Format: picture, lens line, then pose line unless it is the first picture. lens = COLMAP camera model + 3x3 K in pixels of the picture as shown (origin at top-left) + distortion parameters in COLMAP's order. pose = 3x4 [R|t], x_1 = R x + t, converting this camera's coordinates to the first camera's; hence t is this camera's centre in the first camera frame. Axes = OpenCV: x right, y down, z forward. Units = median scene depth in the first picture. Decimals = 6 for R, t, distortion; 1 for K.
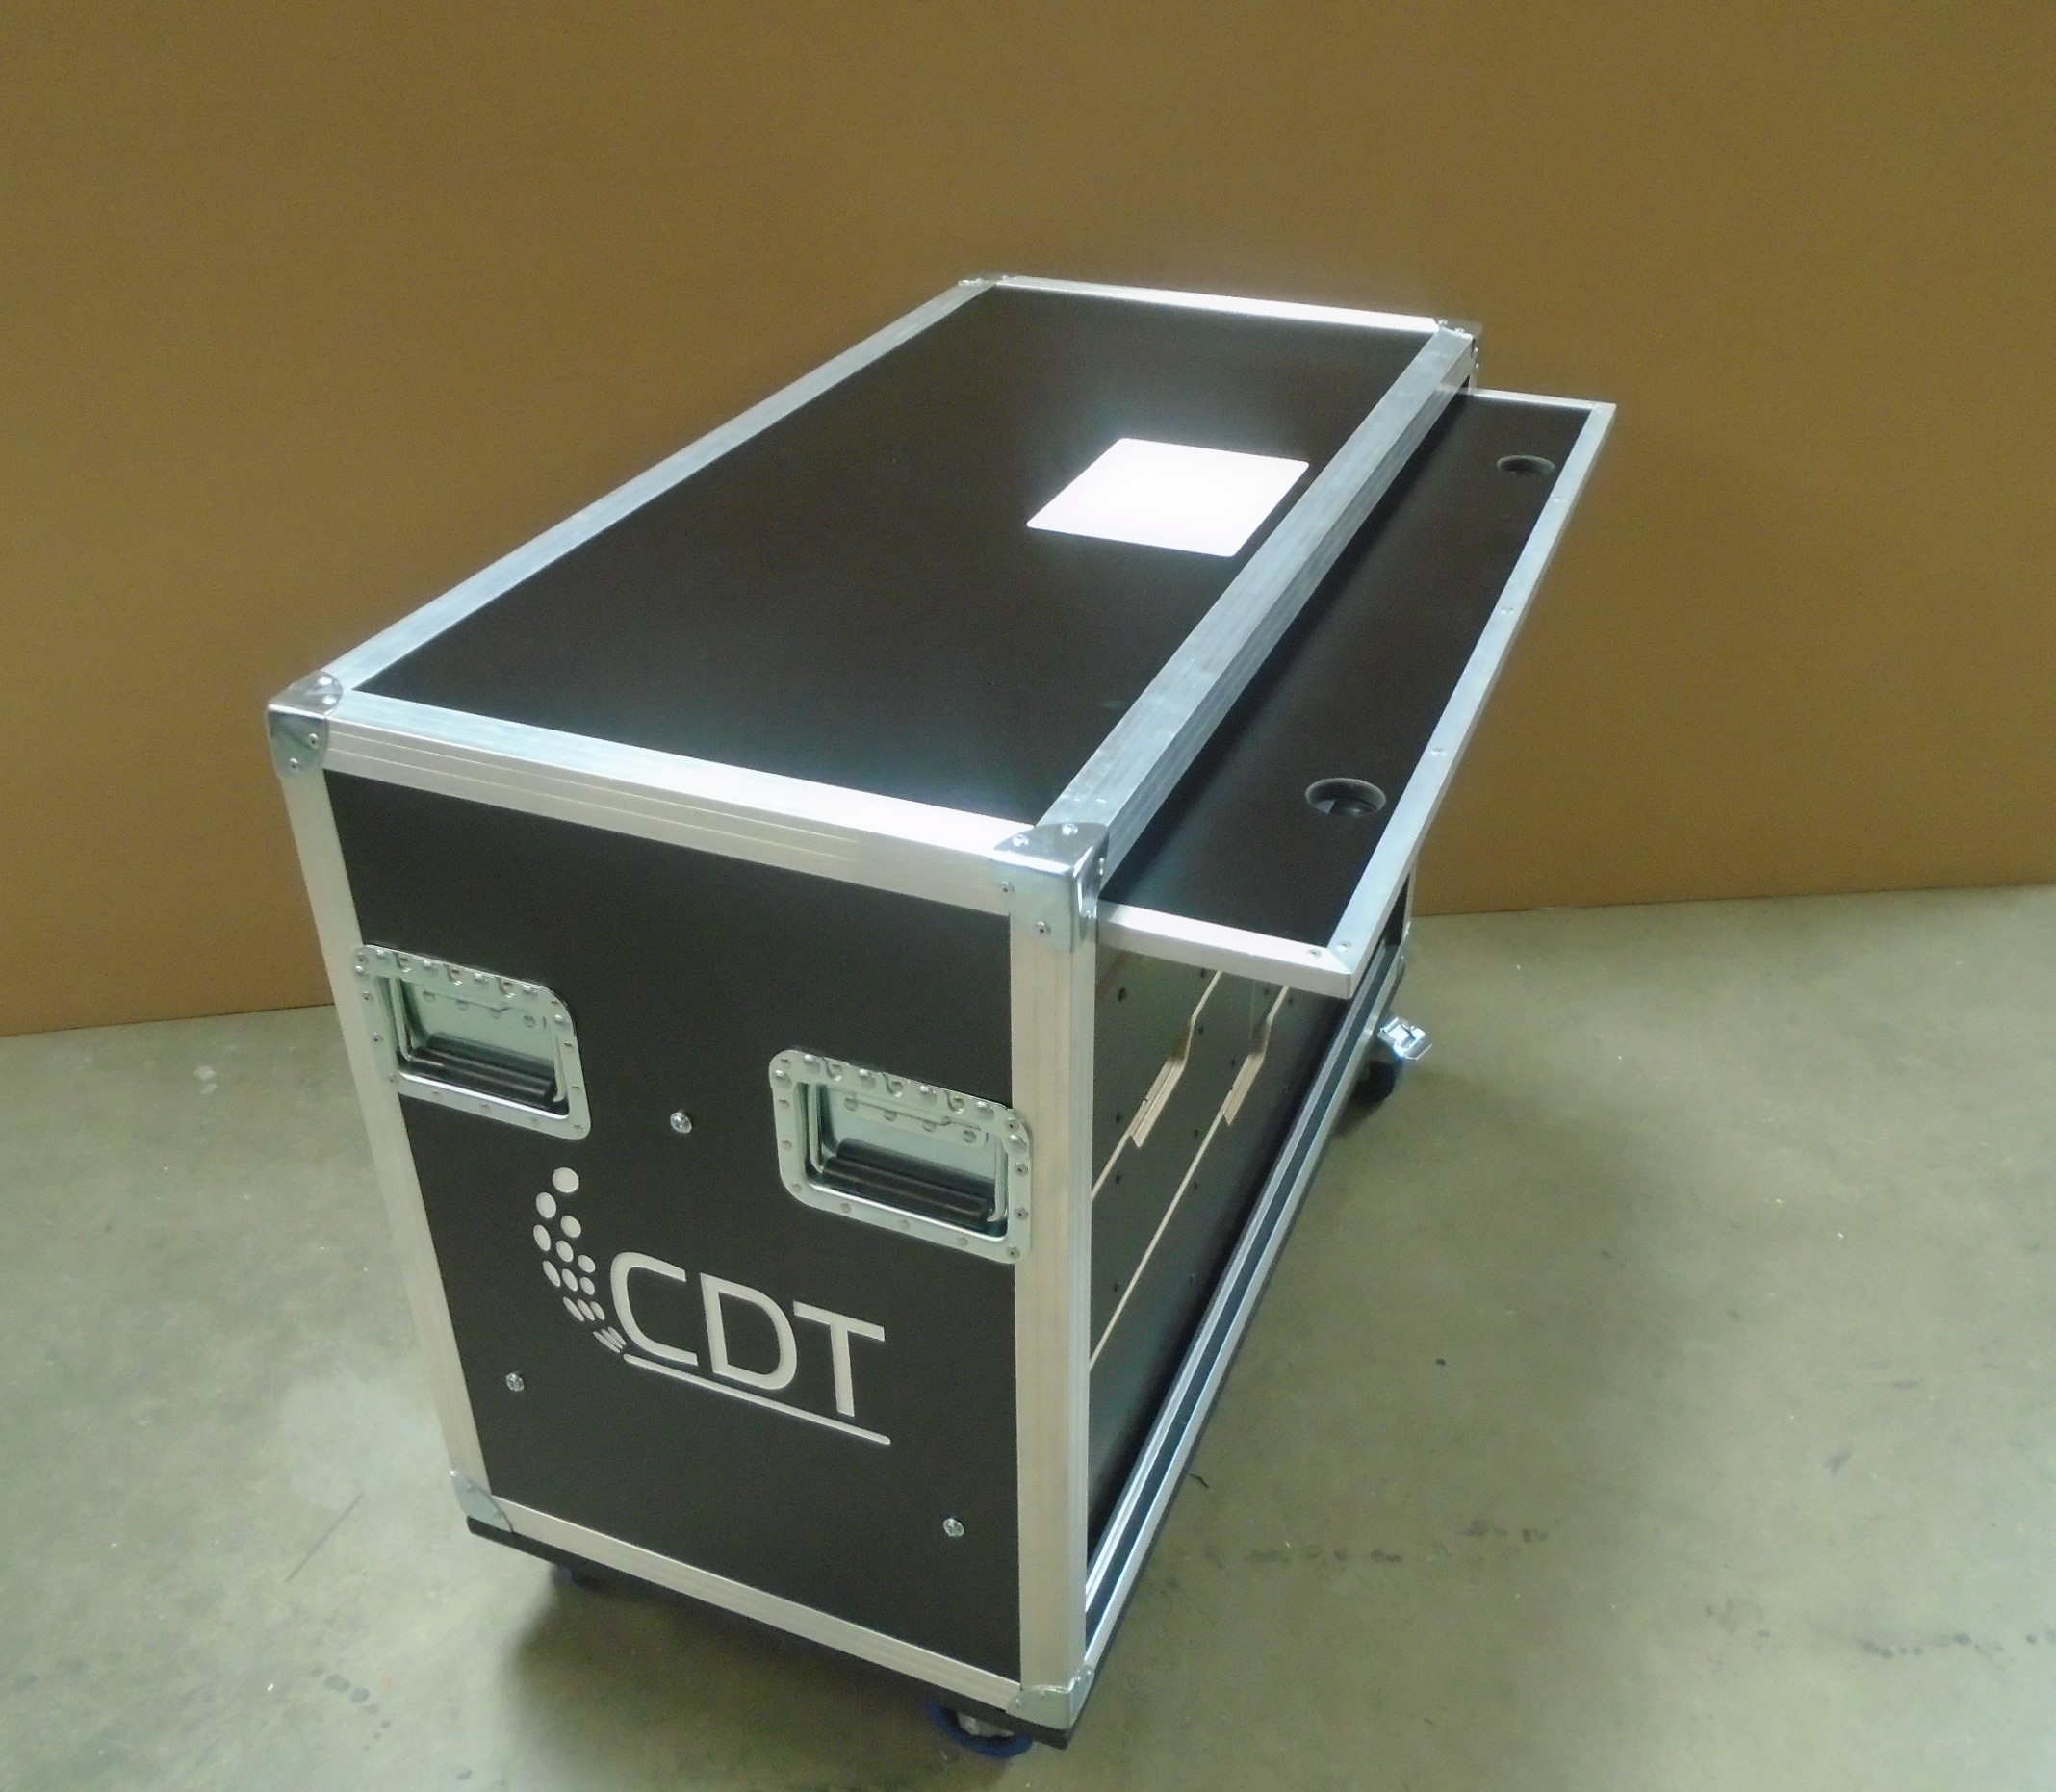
lens RADIAL K [[1945.1, 0, 1018.5], [0, 1945.1, 944.5], [0, 0, 1]] dist [-0.009794, -0.005190]
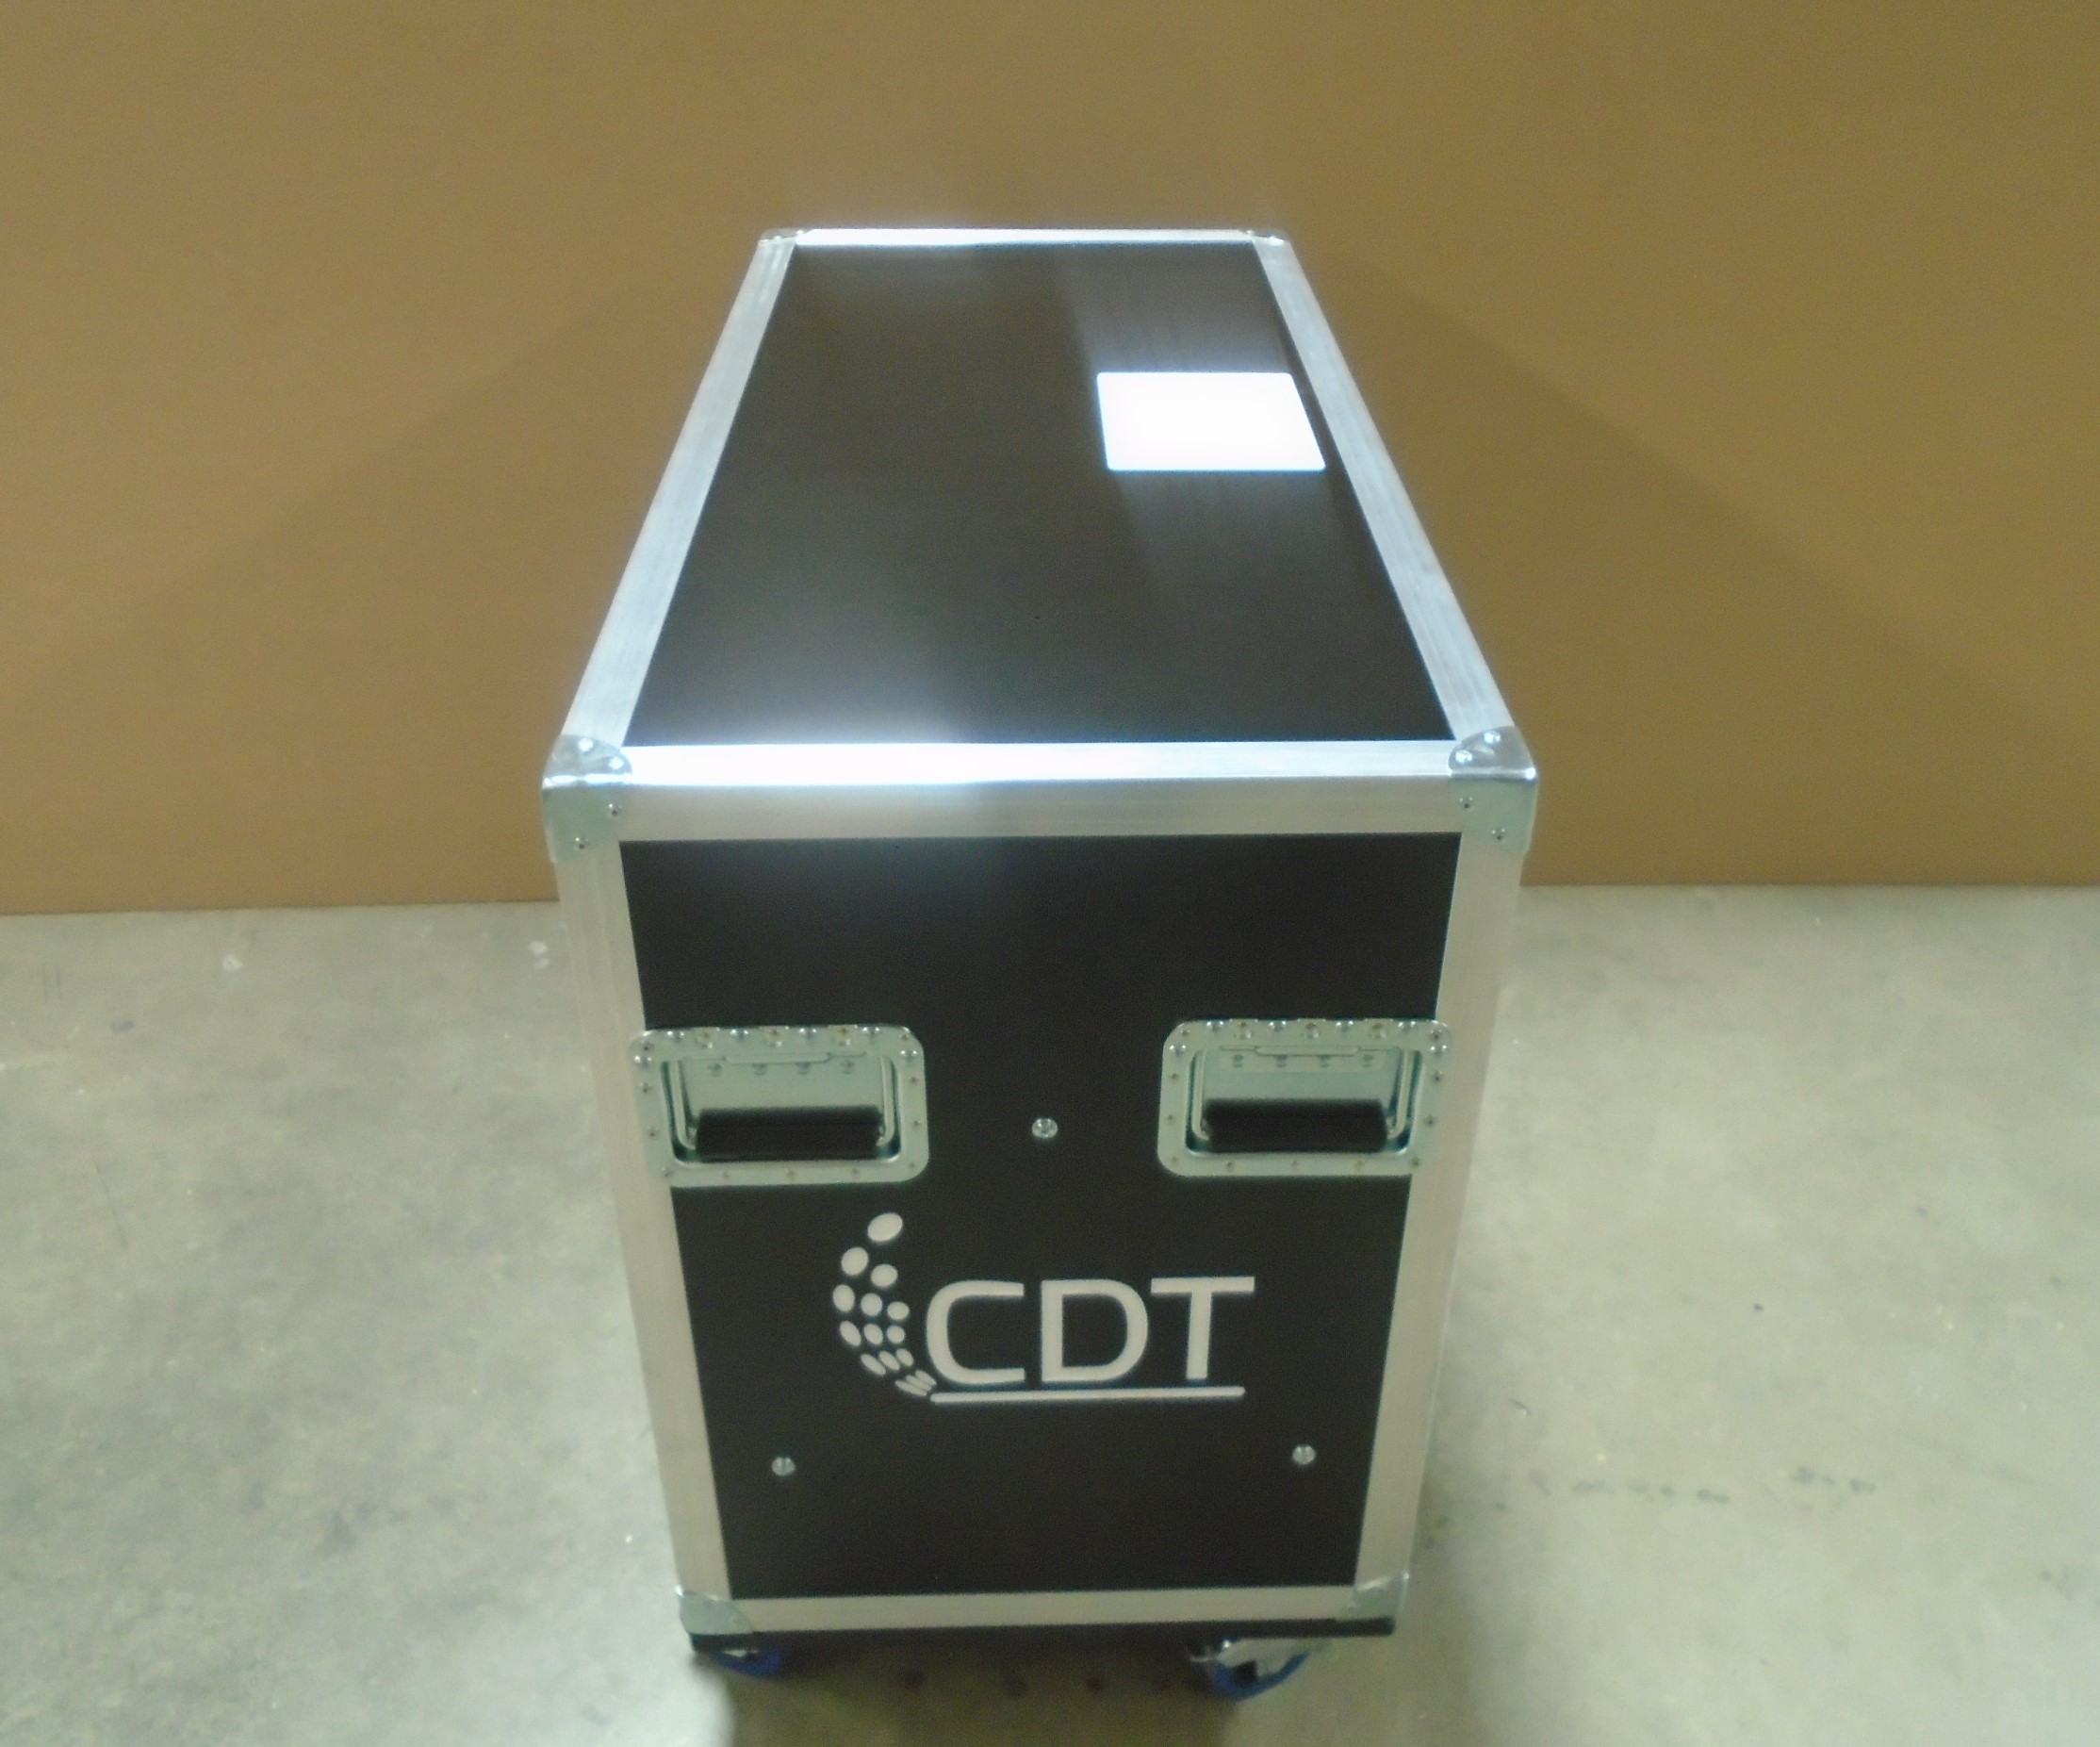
lens RADIAL K [[1895.2, 0, 1081.5], [0, 1895.2, 872.4], [0, 0, 1]] dist [-0.002043, 0.000383]
pose [[0.910796, -0.215548, 0.352122, -0.414536], [0.215603, 0.975679, 0.039575, -0.057630], [-0.352089, 0.039874, 0.935117, 0.109728]]
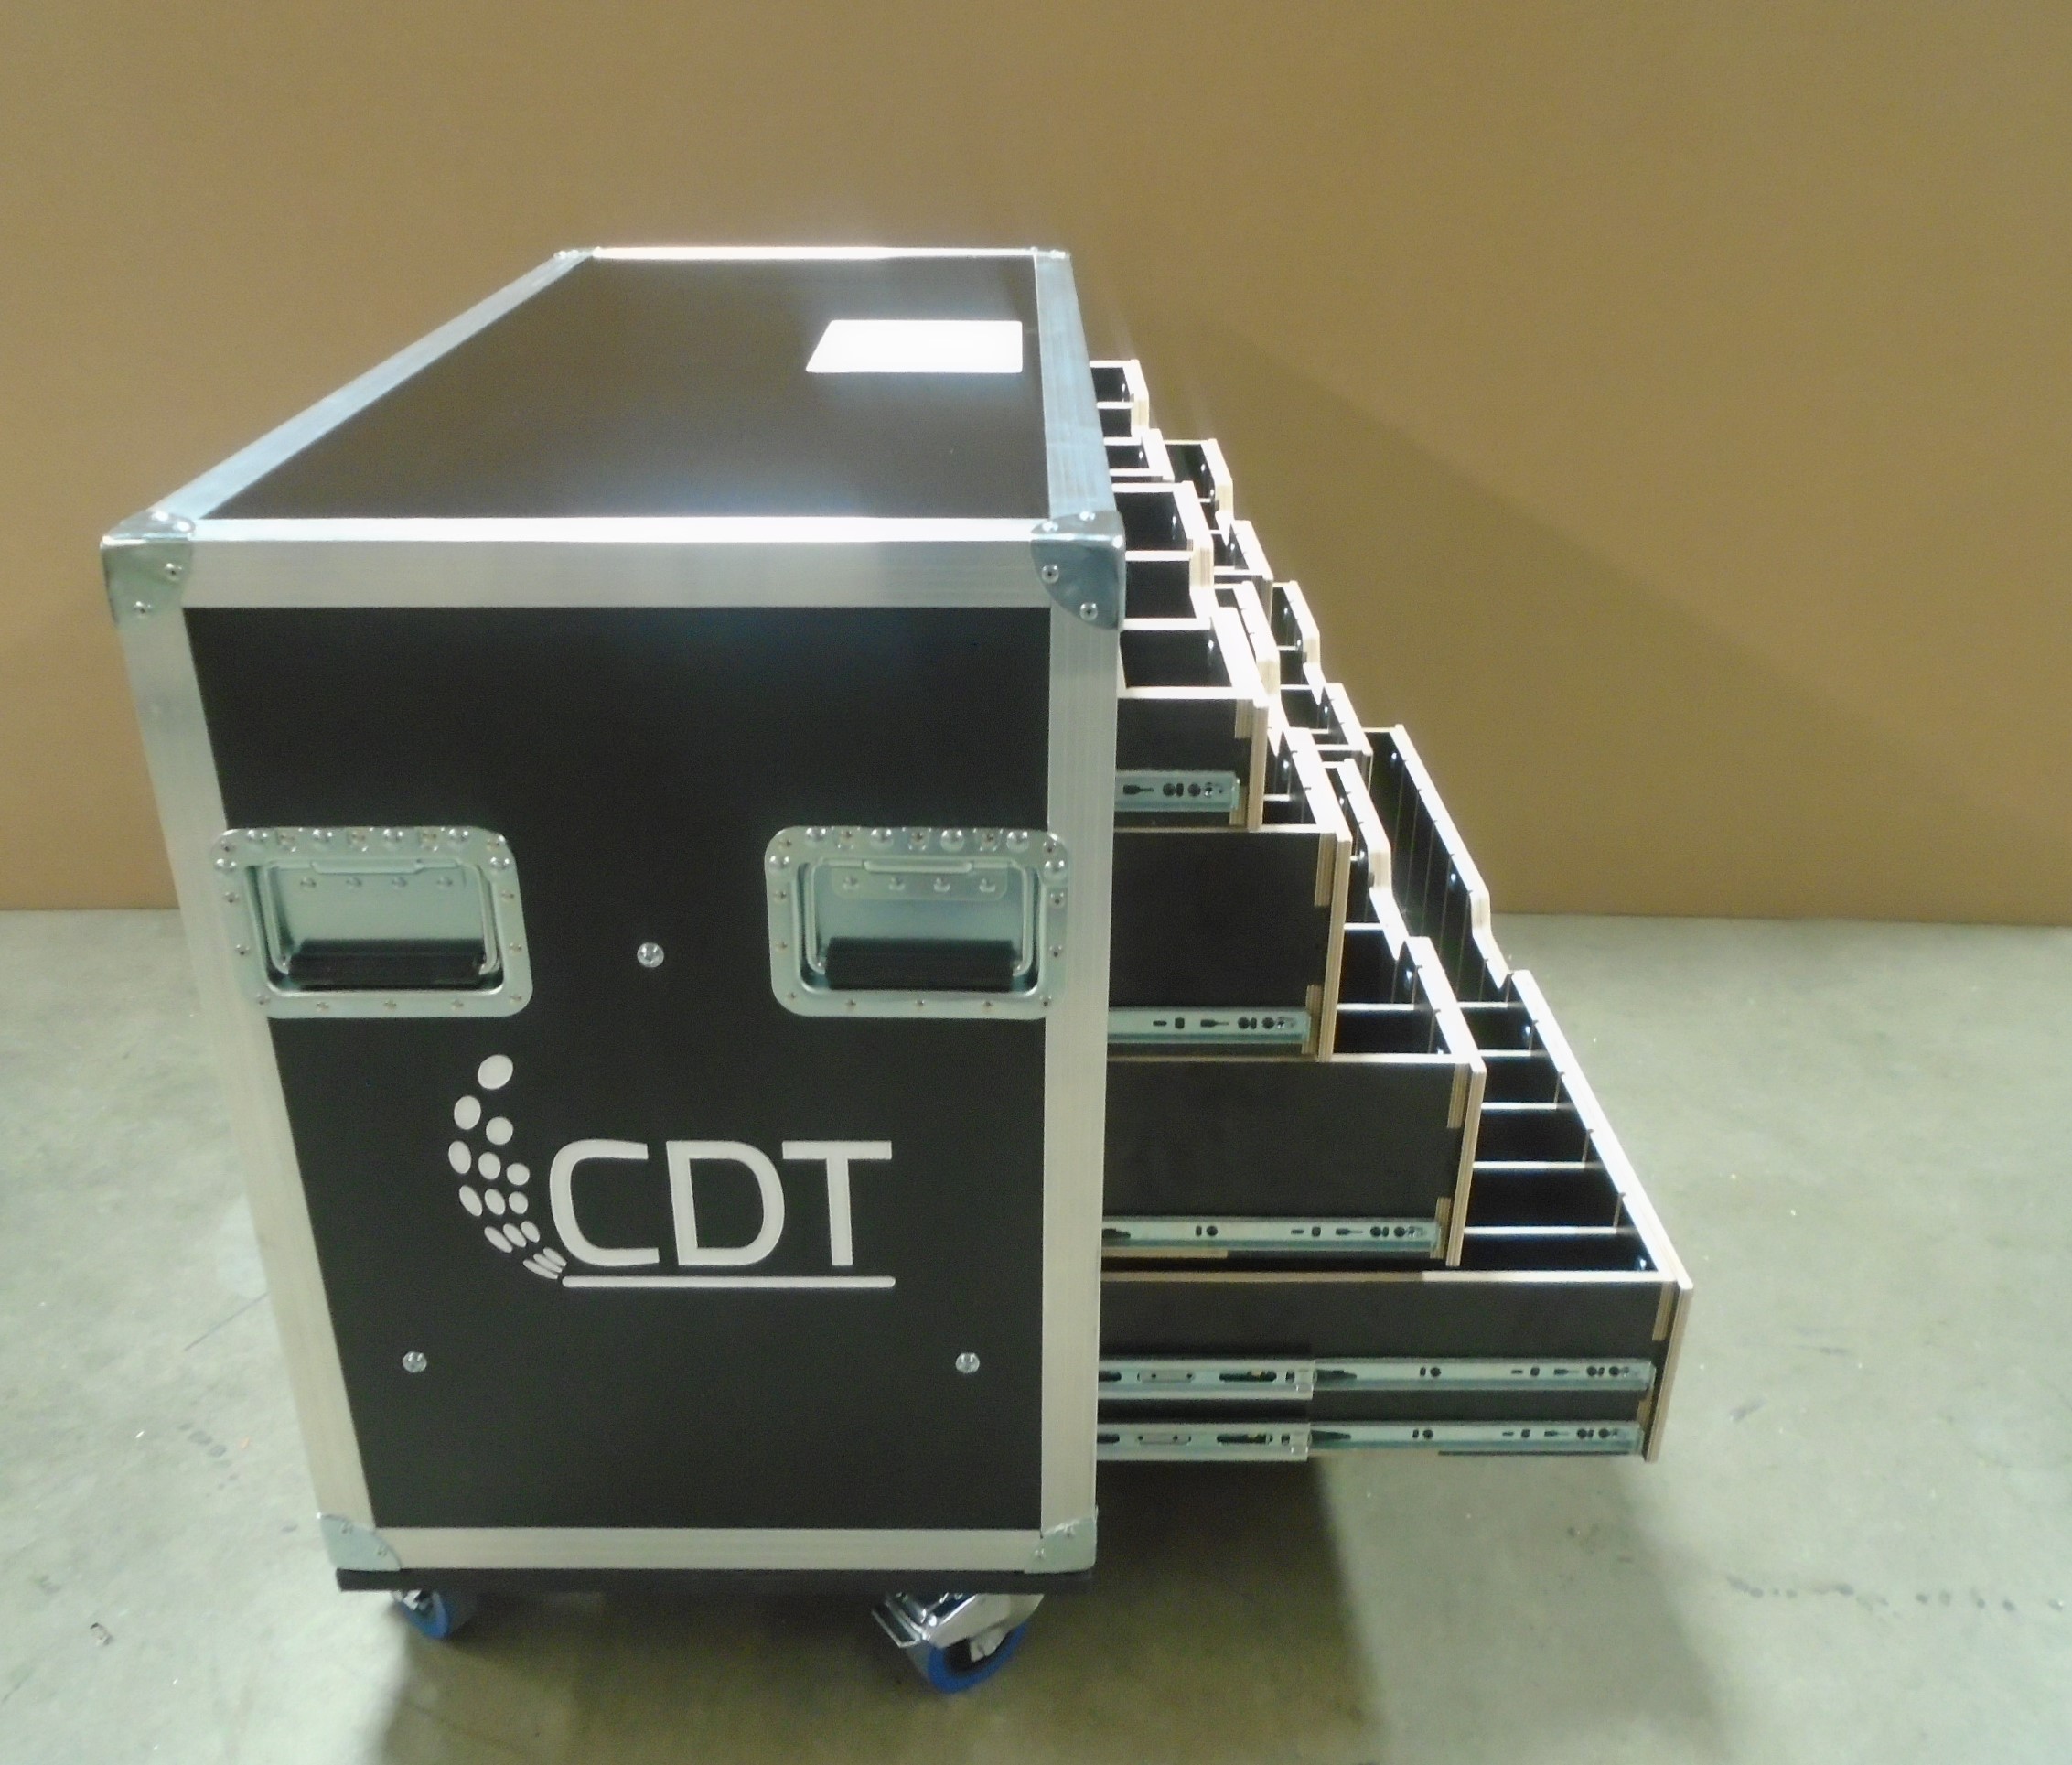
lens RADIAL K [[1844.3, 0, 1011.1], [0, 1844.3, 884.5], [0, 0, 1]] dist [-0.011548, -0.006237]
pose [[0.924872, -0.164152, 0.343025, -0.279074], [0.204254, 0.975308, -0.083987, 0.151324], [-0.320769, 0.147742, 0.935564, 0.122636]]
